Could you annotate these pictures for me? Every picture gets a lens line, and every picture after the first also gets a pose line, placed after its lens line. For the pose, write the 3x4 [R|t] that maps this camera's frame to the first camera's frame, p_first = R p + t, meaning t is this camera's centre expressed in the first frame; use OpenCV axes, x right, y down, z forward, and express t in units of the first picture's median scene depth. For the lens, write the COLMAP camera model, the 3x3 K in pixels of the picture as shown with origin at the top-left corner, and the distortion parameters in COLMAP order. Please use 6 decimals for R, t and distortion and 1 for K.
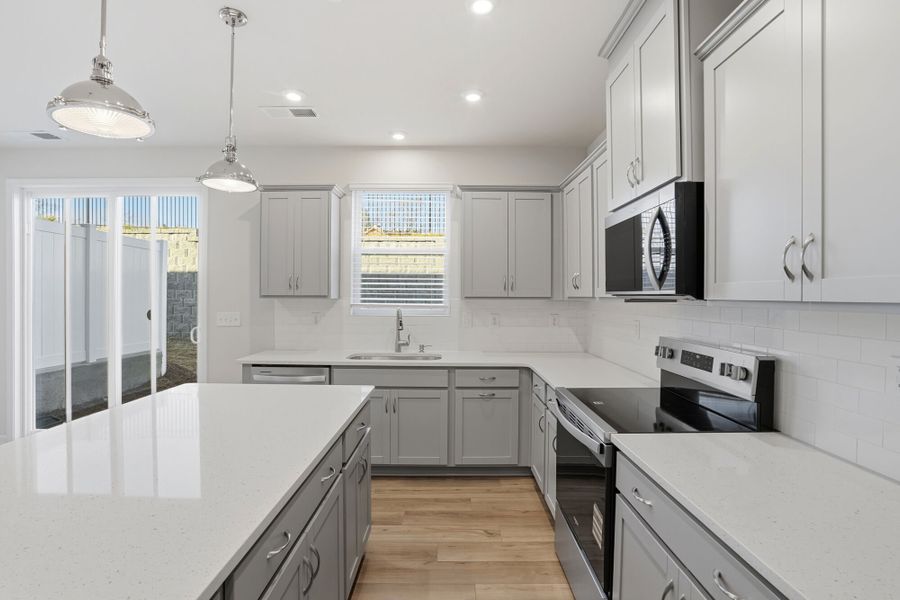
lens RADIAL K [[434.2, 0, 450.0], [0, 434.2, 300.0], [0, 0, 1]] dist [-0.042757, 0.026541]
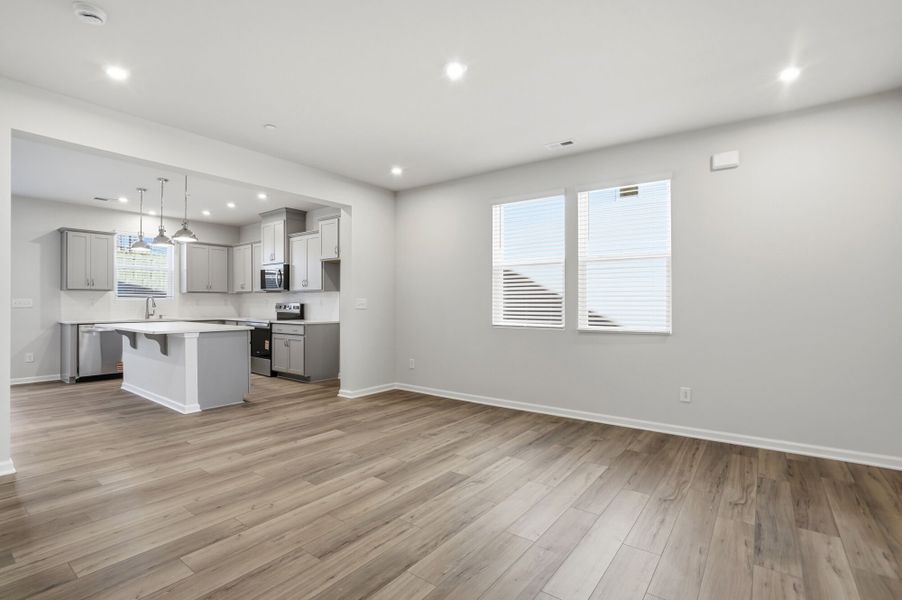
lens RADIAL K [[422.2, 0, 454.5], [0, 422.2, 304.9], [0, 0, 1]] dist [-0.062896, 0.023983]
pose [[0.597353, -0.007300, 0.801945, -0.912273], [0.008411, 0.999961, 0.002837, 0.072672], [-0.801934, 0.005051, 0.597391, -1.449186]]
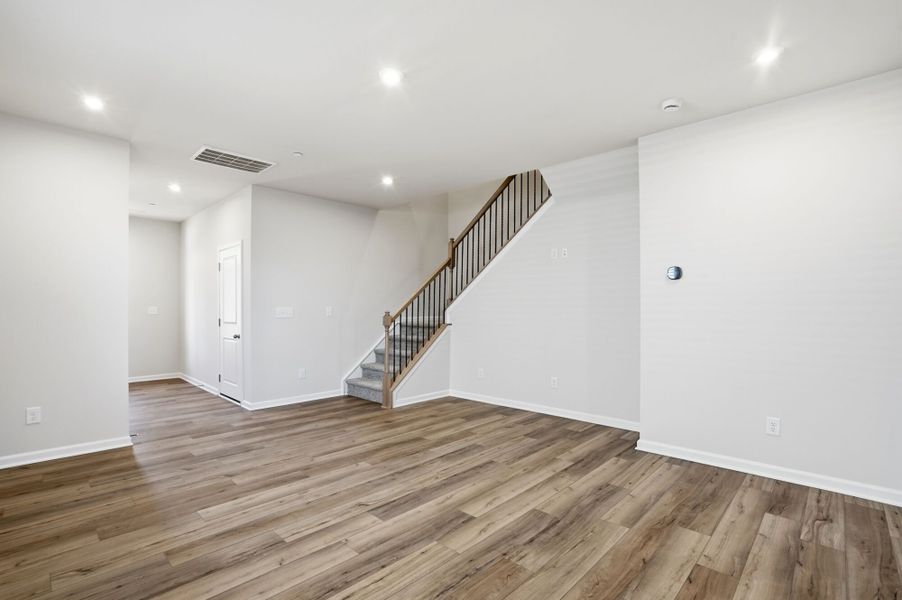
lens RADIAL K [[422.2, 0, 454.5], [0, 422.2, 304.9], [0, 0, 1]] dist [-0.062896, 0.023983]
pose [[-0.687294, -0.010698, -0.726301, 0.251235], [-0.009739, 0.999937, -0.005513, 0.055842], [0.726314, 0.003284, -0.687355, -0.310657]]
